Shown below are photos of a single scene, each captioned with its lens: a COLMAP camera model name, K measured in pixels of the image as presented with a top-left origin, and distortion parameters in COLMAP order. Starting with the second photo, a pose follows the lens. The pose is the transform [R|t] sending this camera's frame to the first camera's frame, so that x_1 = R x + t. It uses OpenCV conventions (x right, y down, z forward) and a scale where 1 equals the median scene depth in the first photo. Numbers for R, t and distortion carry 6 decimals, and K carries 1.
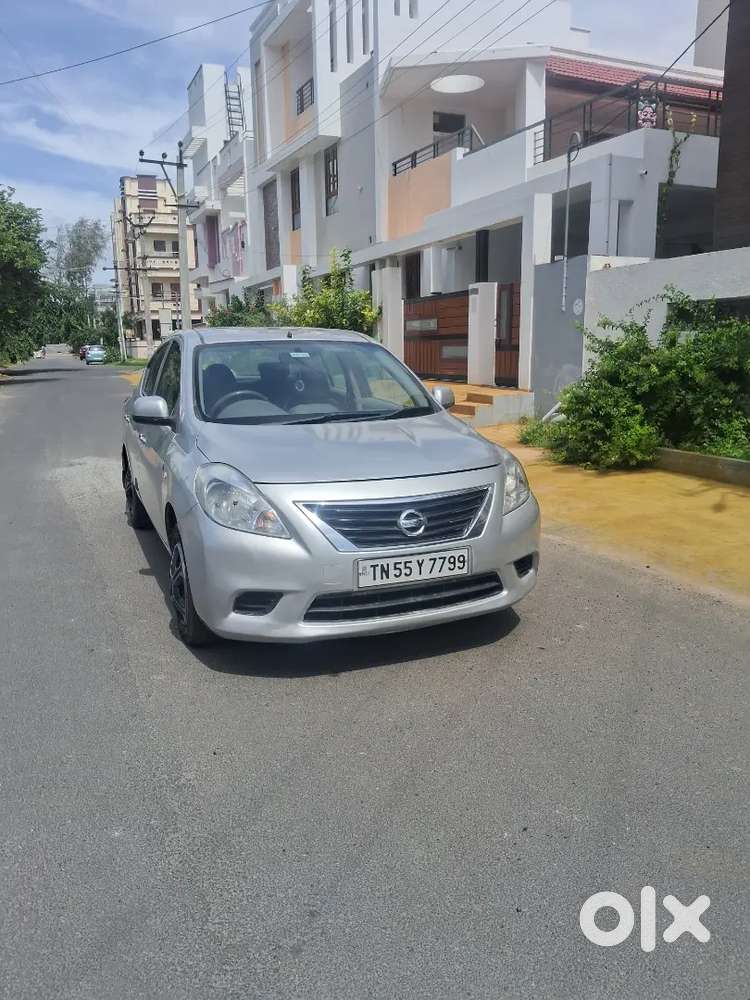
lens RADIAL K [[744.2, 0, 393.6], [0, 744.2, 528.4], [0, 0, 1]] dist [-0.000527, -0.076400]
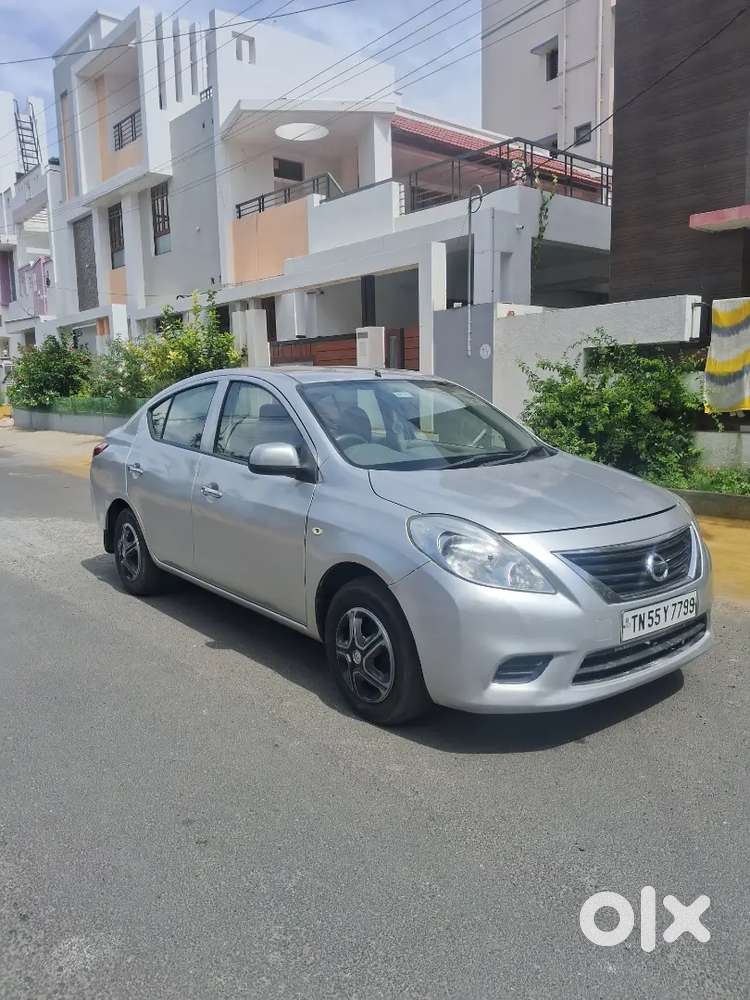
lens RADIAL K [[744.1, 0, 376.0], [0, 744.1, 523.6], [0, 0, 1]] dist [0.002450, -0.061743]
pose [[0.963663, -0.045491, 0.263220, -0.133640], [0.062150, 0.996533, -0.055307, -0.007903], [-0.259791, 0.069656, 0.963149, 0.041699]]
